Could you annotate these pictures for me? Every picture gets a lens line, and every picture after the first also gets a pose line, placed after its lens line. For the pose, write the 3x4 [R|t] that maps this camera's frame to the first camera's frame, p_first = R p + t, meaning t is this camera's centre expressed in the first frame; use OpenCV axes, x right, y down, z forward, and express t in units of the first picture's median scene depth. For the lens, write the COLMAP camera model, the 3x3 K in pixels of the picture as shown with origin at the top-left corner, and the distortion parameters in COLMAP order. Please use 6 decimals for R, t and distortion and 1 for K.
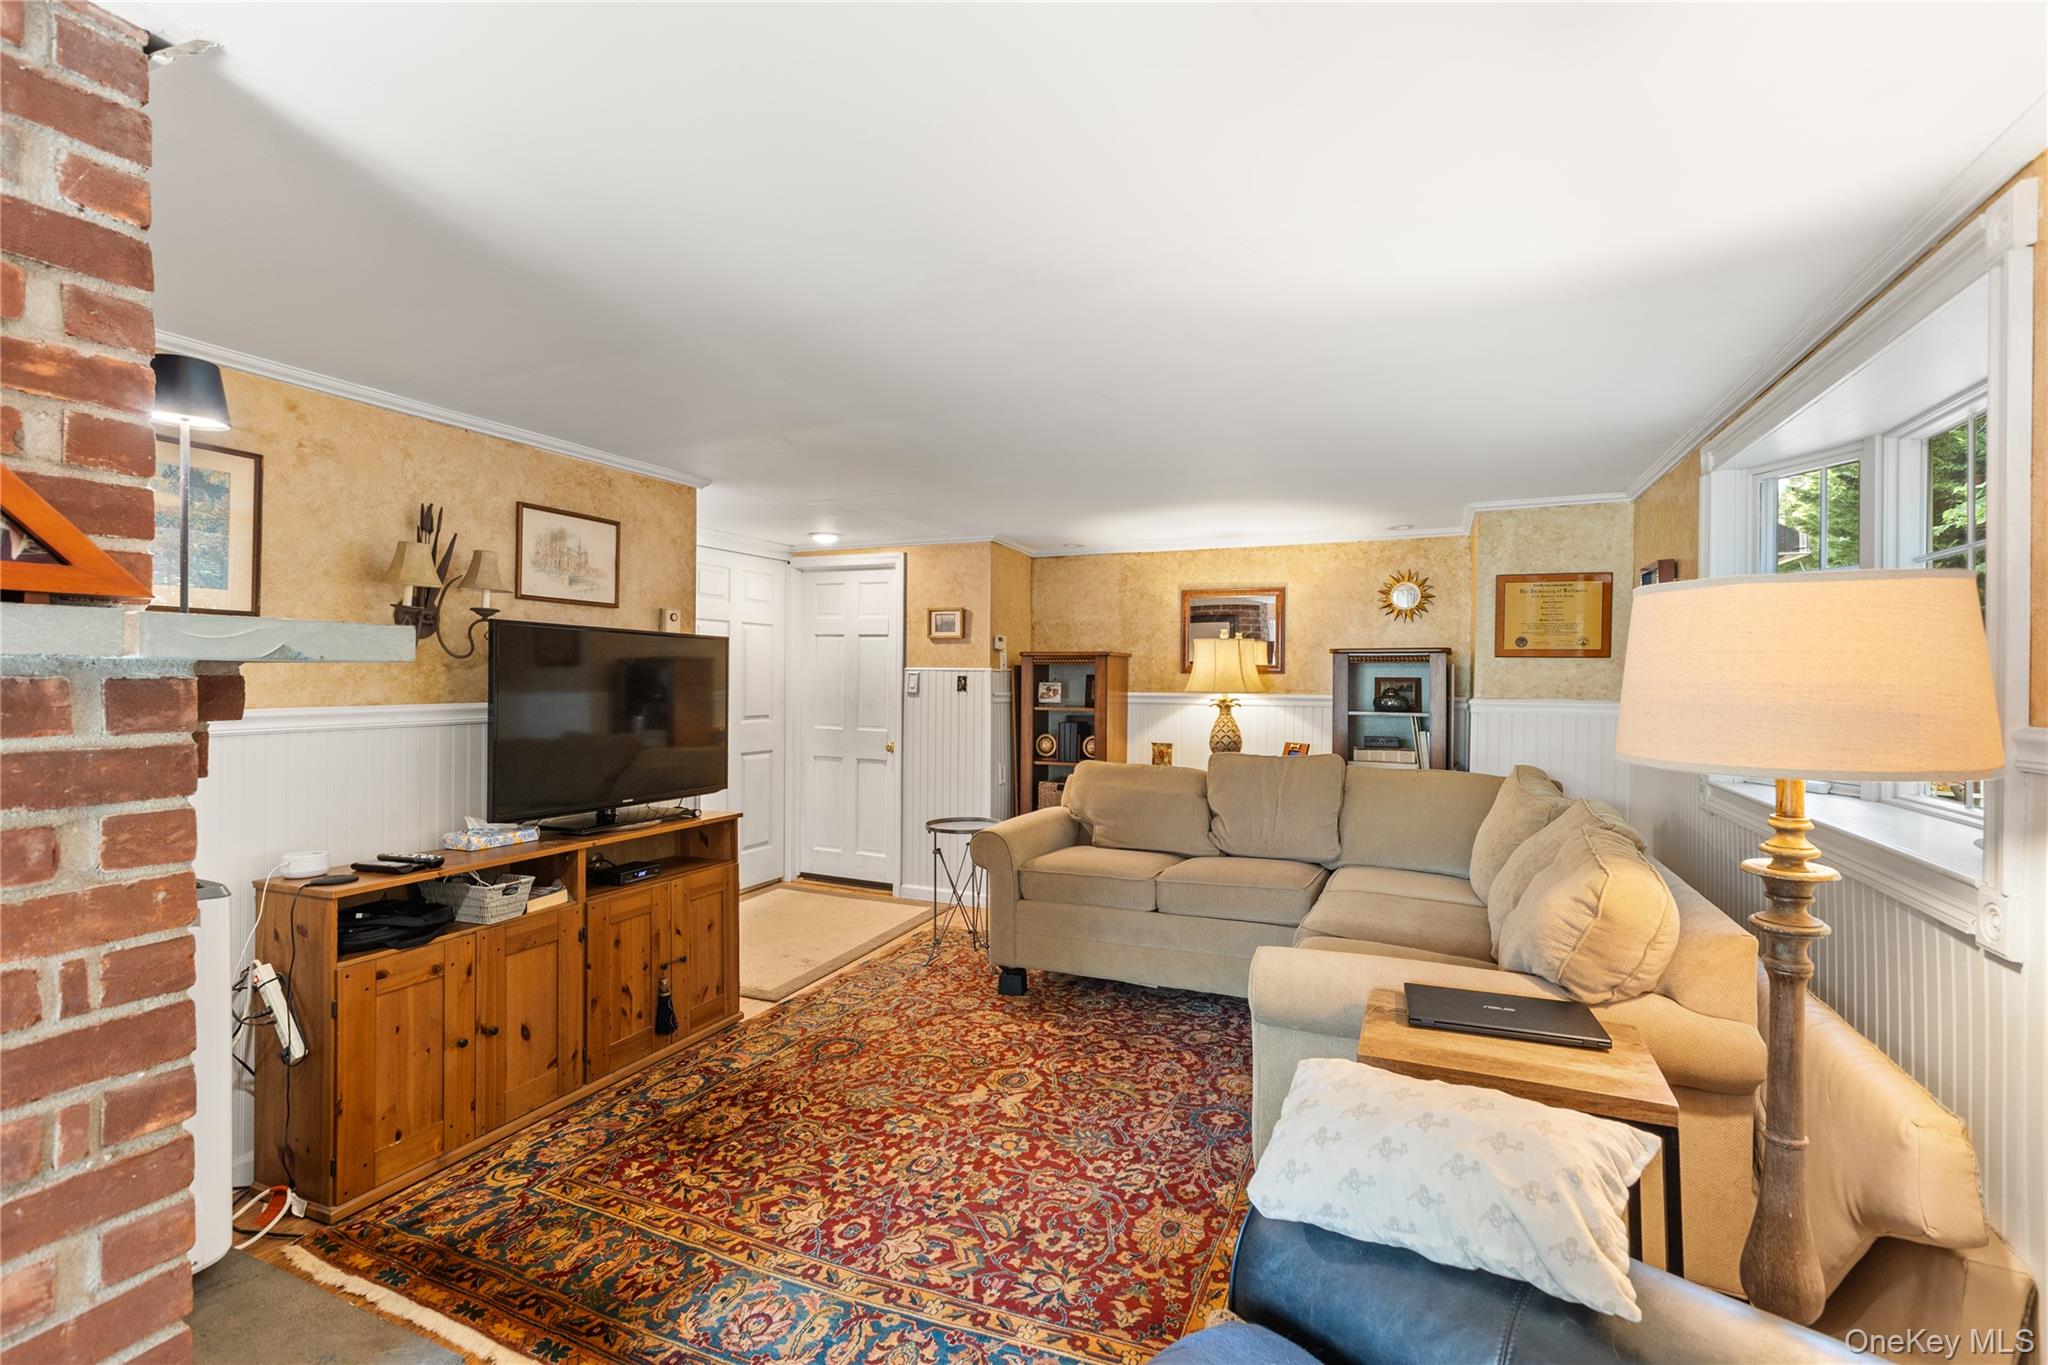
lens RADIAL K [[915.5, 0, 1010.6], [0, 915.5, 680.8], [0, 0, 1]] dist [-0.000406, 0.000631]
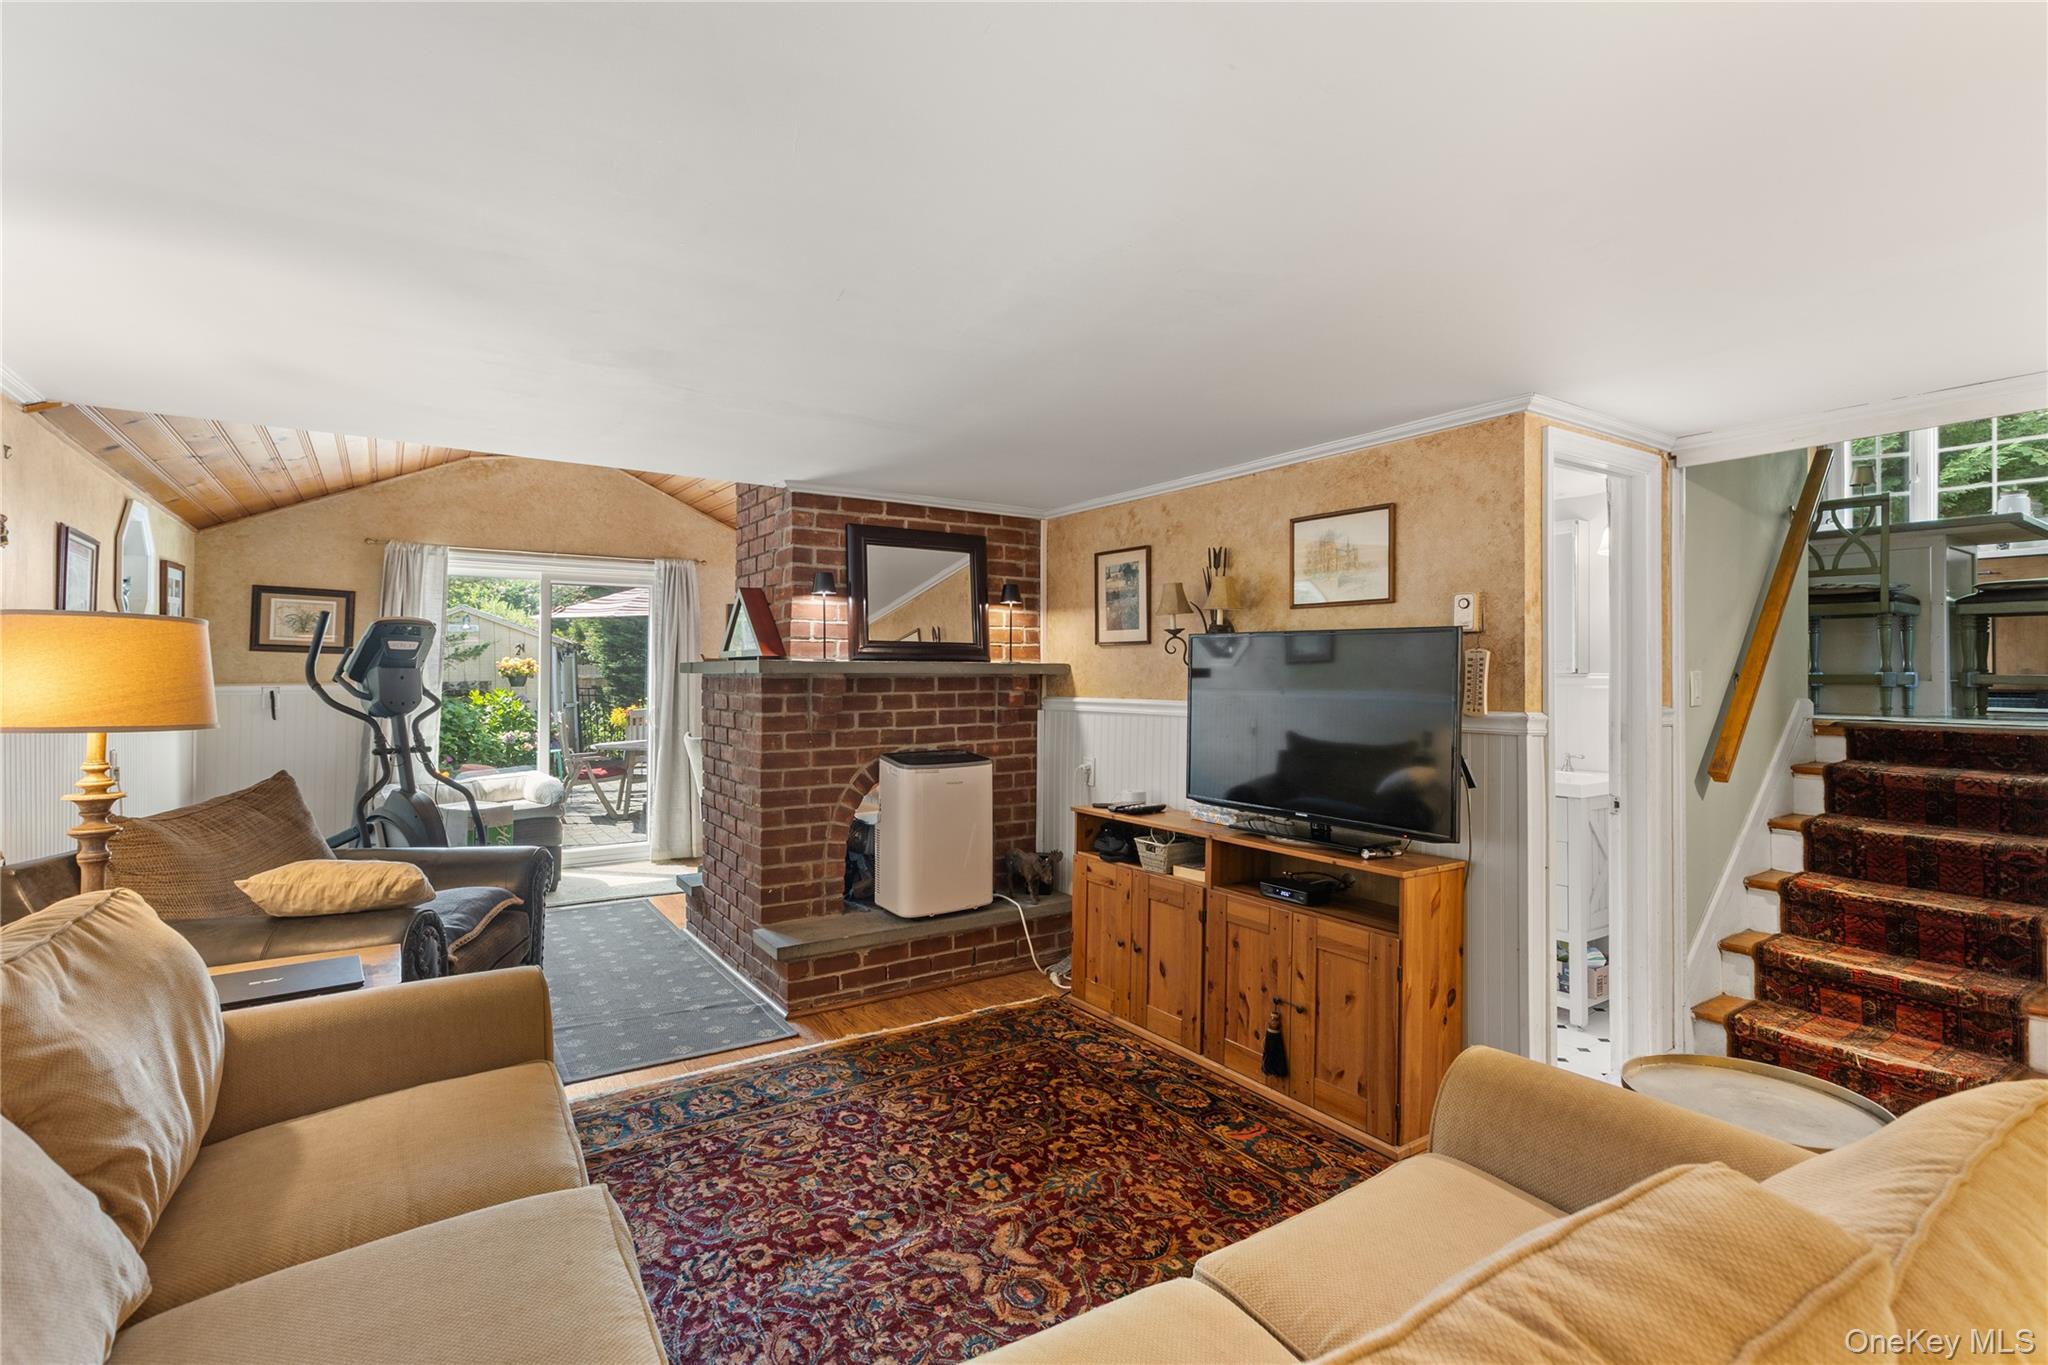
lens RADIAL K [[915.5, 0, 1010.6], [0, 915.5, 680.8], [0, 0, 1]] dist [-0.000406, 0.000631]
pose [[-0.517564, -0.000644, -0.855644, 0.638658], [-0.010602, 0.999928, 0.005660, -0.009746], [0.855579, 0.012001, -0.517533, 1.478533]]
